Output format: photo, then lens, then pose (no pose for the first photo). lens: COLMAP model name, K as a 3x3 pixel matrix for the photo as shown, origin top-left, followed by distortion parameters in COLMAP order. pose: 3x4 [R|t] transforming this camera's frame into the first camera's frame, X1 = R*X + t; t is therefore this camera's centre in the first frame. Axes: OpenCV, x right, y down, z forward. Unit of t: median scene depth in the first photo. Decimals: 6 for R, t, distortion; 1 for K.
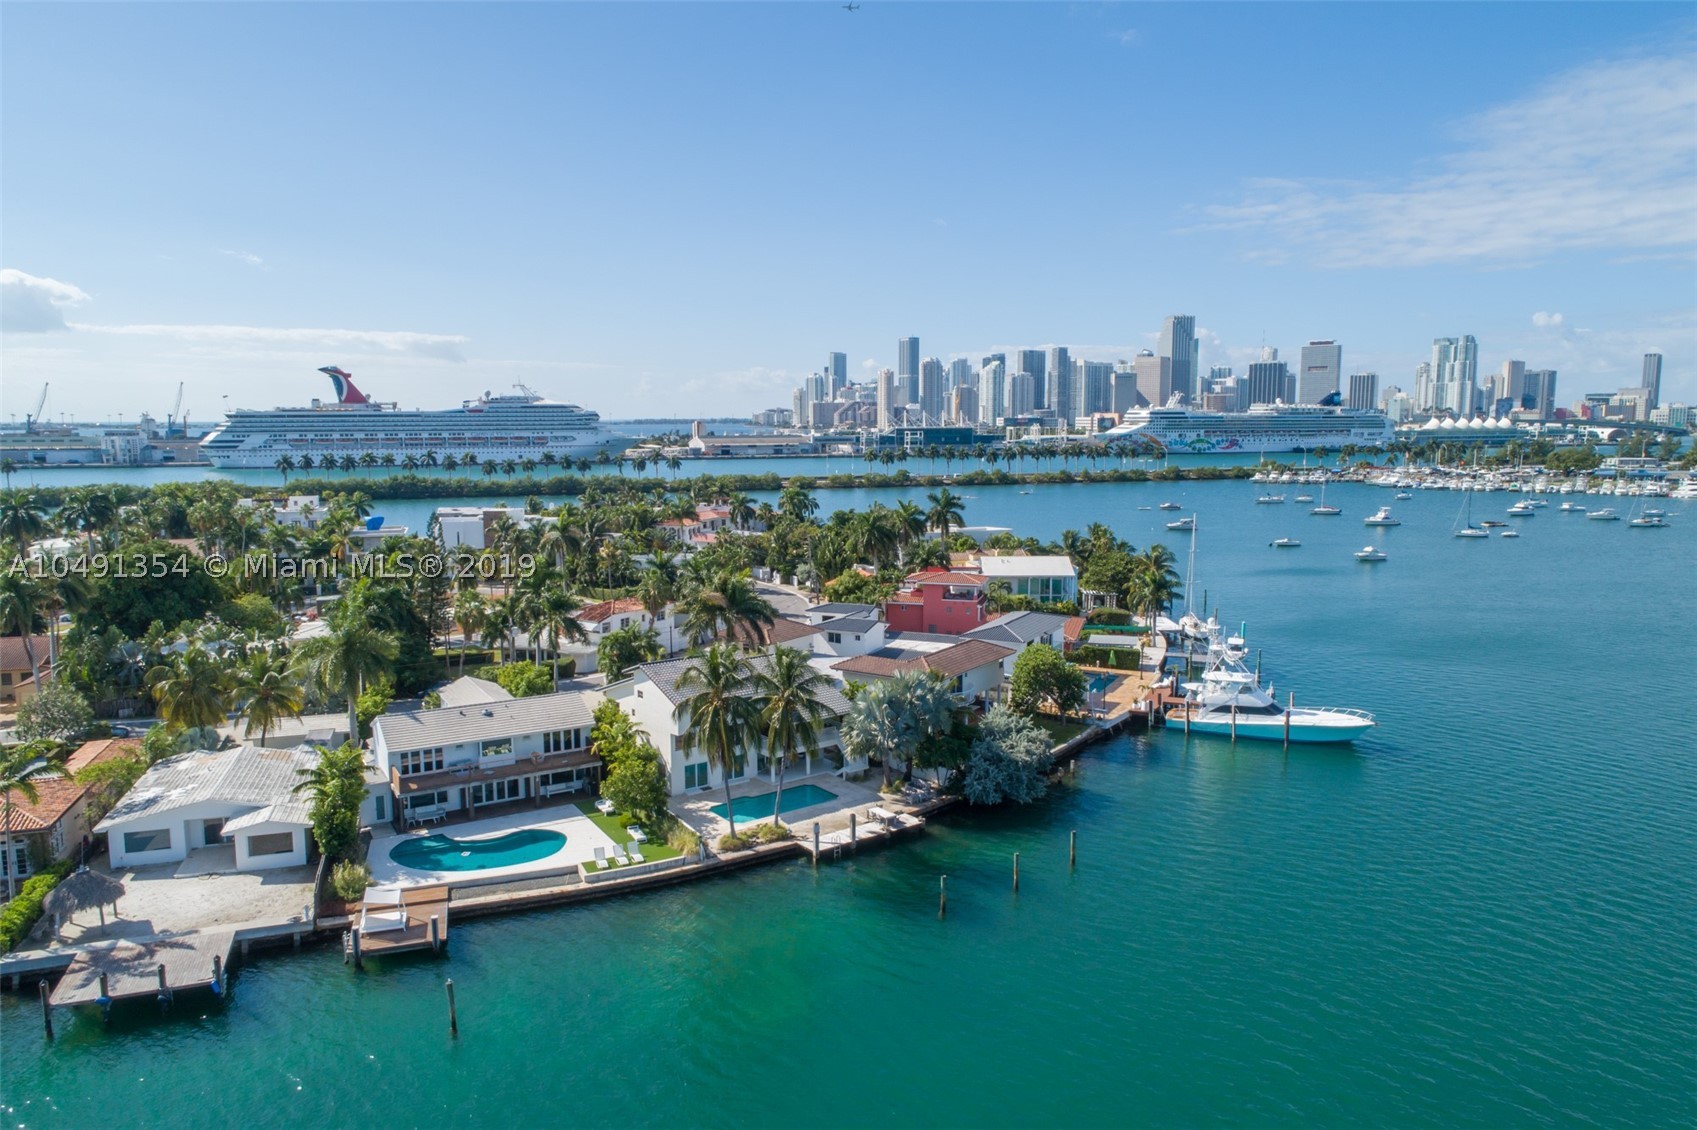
lens RADIAL K [[1128.0, 0, 850.4], [0, 1128.0, 559.6], [0, 0, 1]] dist [-0.004640, 0.000488]
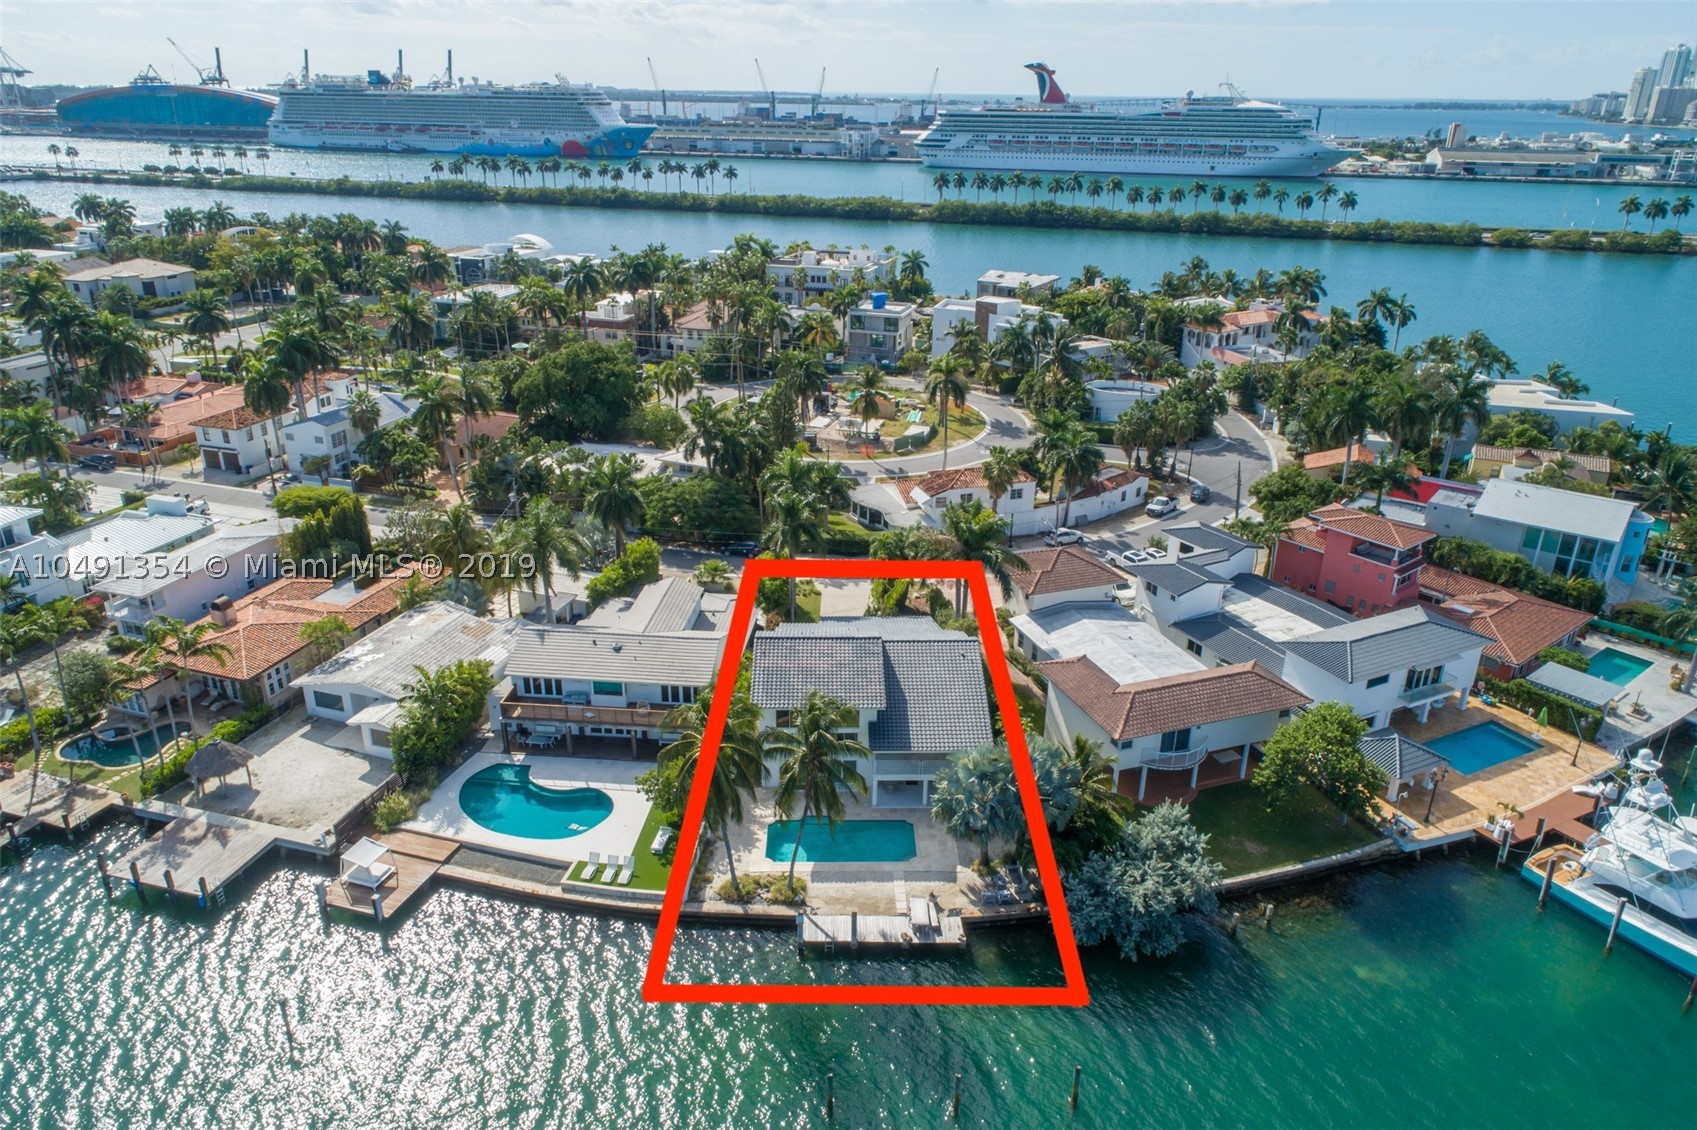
lens RADIAL K [[1128.0, 0, 850.4], [0, 1128.0, 559.6], [0, 0, 1]] dist [-0.004640, 0.000488]
pose [[0.807900, 0.237353, -0.539408, 0.335986], [-0.086570, 0.953176, 0.289761, -0.227305], [0.582926, -0.187401, 0.790619, 0.346281]]
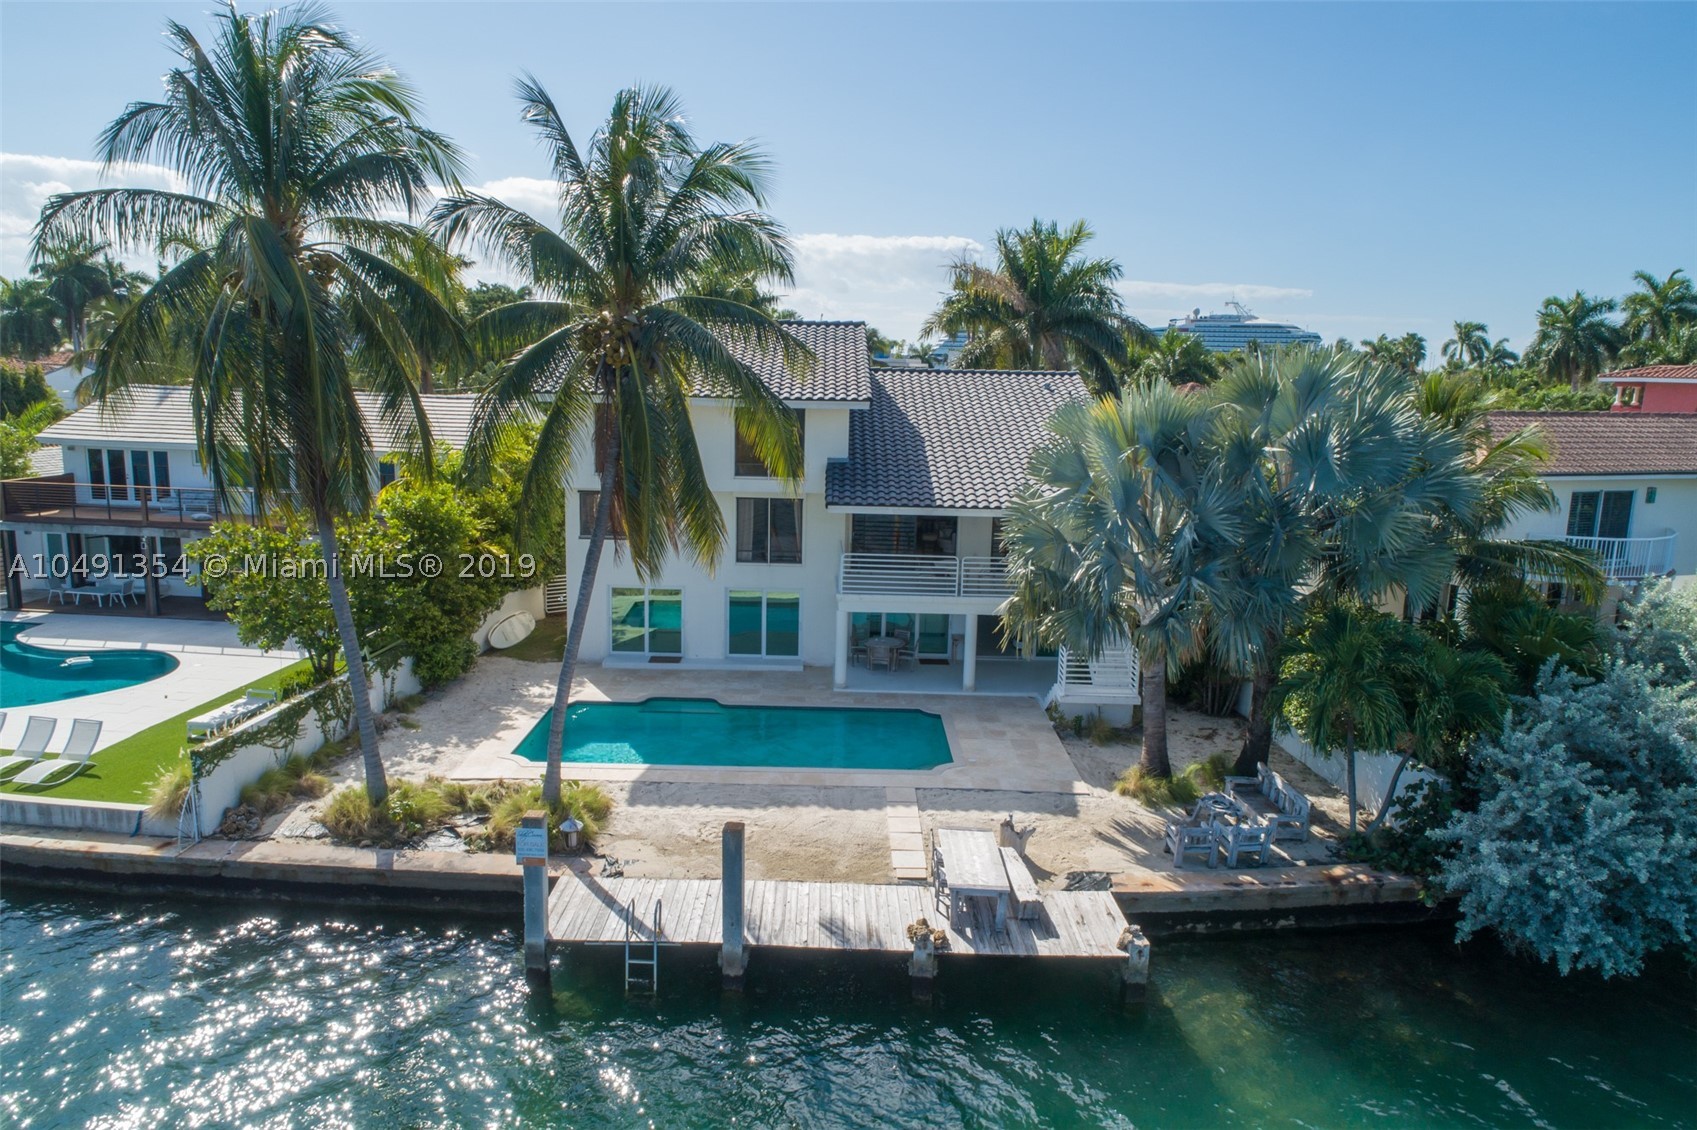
lens RADIAL K [[1128.0, 0, 850.4], [0, 1128.0, 559.6], [0, 0, 1]] dist [-0.004640, 0.000488]
pose [[0.802158, 0.125449, -0.583785, 0.125499], [-0.102437, 0.992099, 0.072436, 0.136576], [0.588259, 0.001696, 0.808671, 0.731611]]
